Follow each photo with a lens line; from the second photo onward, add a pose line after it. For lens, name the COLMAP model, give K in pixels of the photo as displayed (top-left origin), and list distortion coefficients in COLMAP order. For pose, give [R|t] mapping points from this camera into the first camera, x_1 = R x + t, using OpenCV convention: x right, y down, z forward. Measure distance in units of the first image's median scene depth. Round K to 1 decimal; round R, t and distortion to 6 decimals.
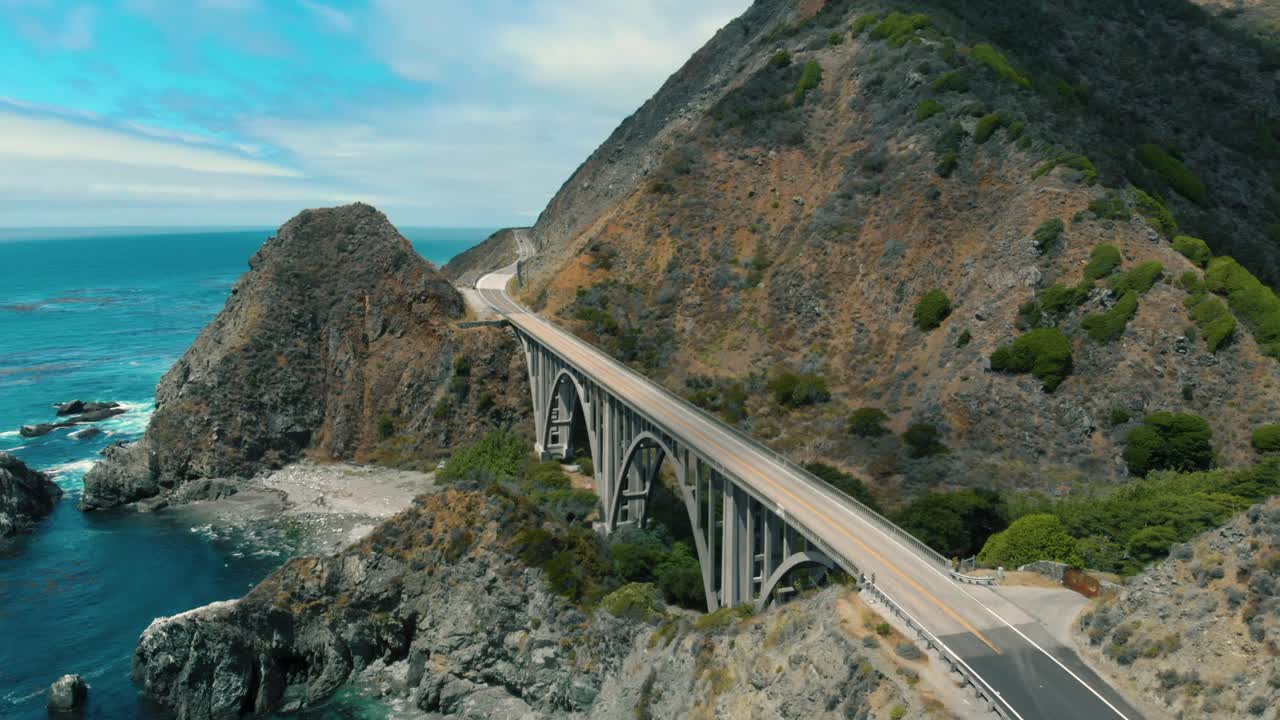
lens RADIAL K [[977.7, 0, 628.8], [0, 977.7, 355.2], [0, 0, 1]] dist [0.223534, -0.571335]
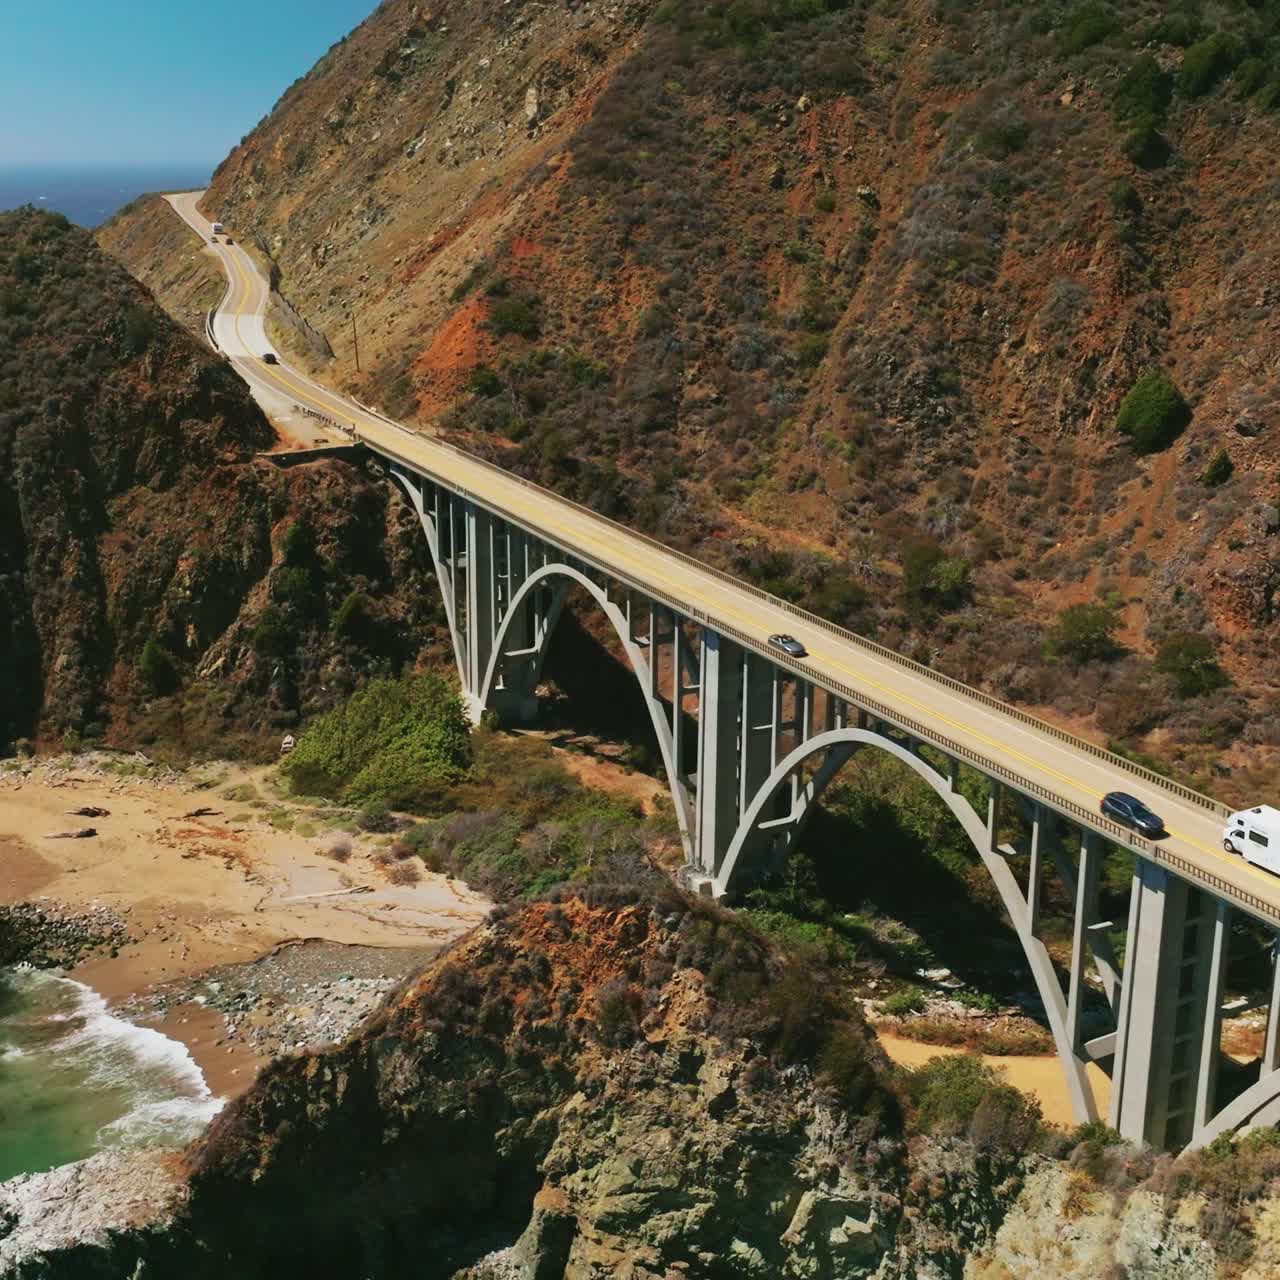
lens RADIAL K [[1718.1, 0, 647.5], [0, 1718.1, 640.8], [0, 0, 1]] dist [0.007026, 0.015817]
pose [[0.980741, -0.049826, 0.188850, -0.167922], [0.022574, 0.989350, 0.143796, -0.065852], [-0.194004, -0.136764, 0.971421, 0.092524]]
